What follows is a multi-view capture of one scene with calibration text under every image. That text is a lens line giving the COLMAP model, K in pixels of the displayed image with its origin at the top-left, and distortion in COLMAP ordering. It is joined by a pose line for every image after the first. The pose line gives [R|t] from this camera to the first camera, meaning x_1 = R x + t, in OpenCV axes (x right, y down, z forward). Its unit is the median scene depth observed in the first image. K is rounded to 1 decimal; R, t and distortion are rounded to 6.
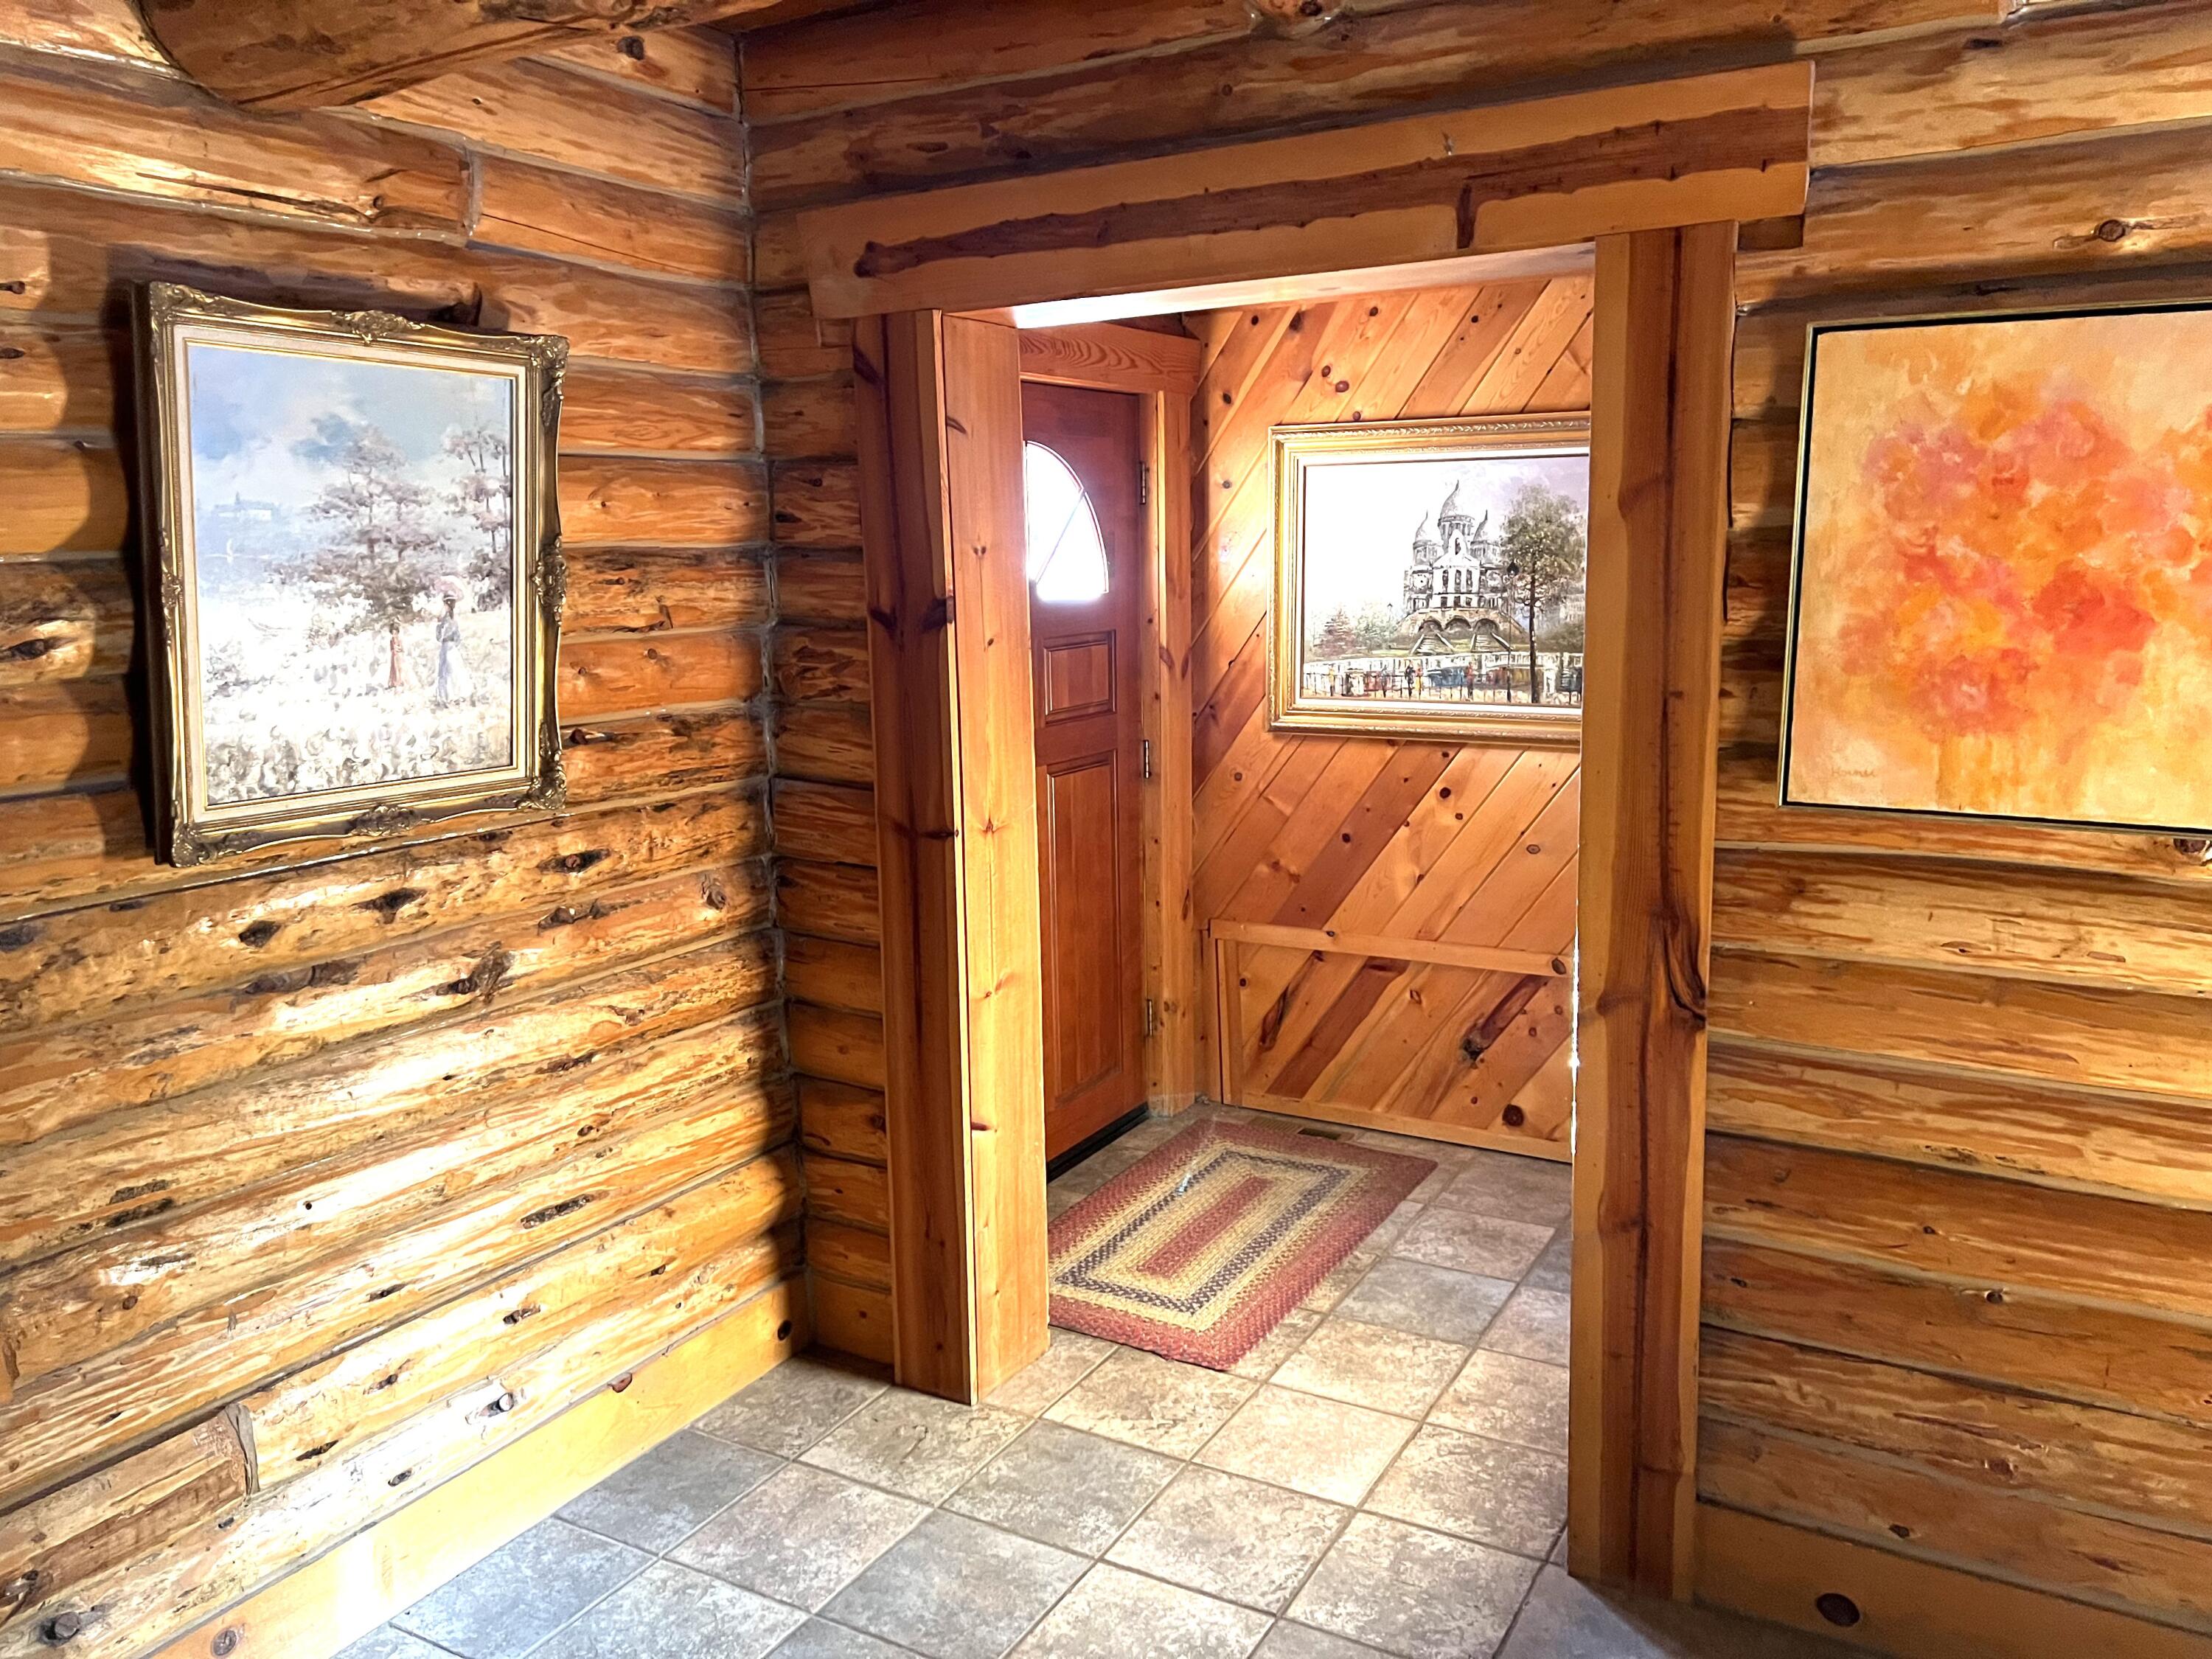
lens RADIAL K [[1668.8, 0, 1100.6], [0, 1668.8, 820.3], [0, 0, 1]] dist [0.047405, -0.055389]
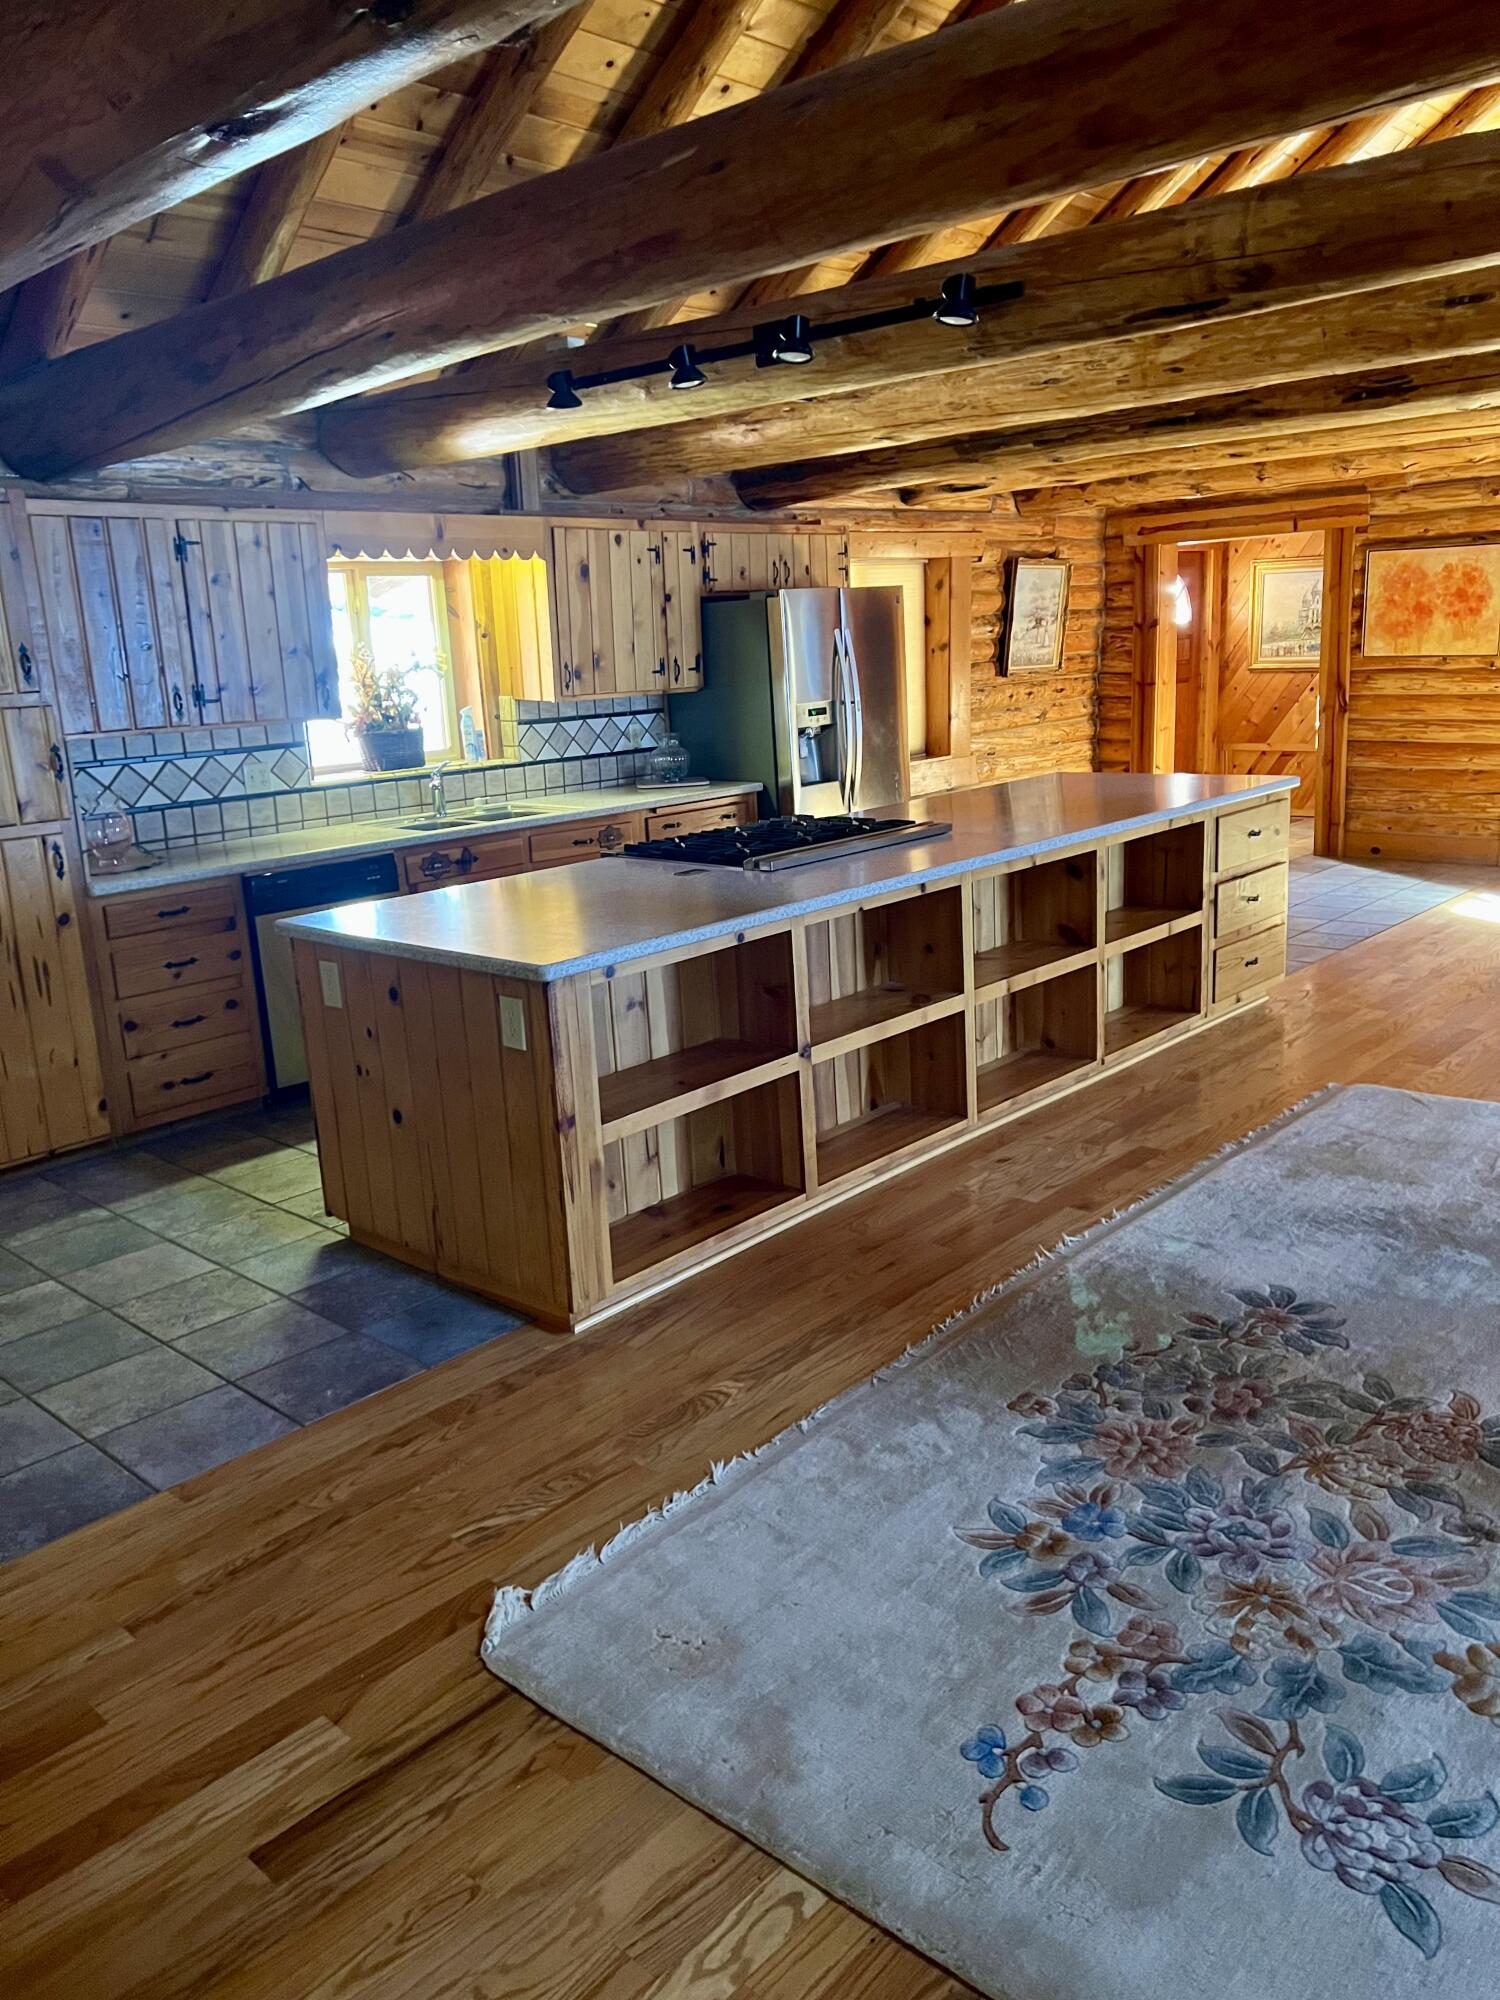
lens RADIAL K [[1508.9, 0, 757.8], [0, 1508.9, 999.8], [0, 0, 1]] dist [0.047405, -0.055389]
pose [[0.975743, 0.025273, -0.217456, -0.231670], [-0.006498, 0.996220, 0.086627, 0.490018], [0.218823, -0.083113, 0.972218, -2.953205]]
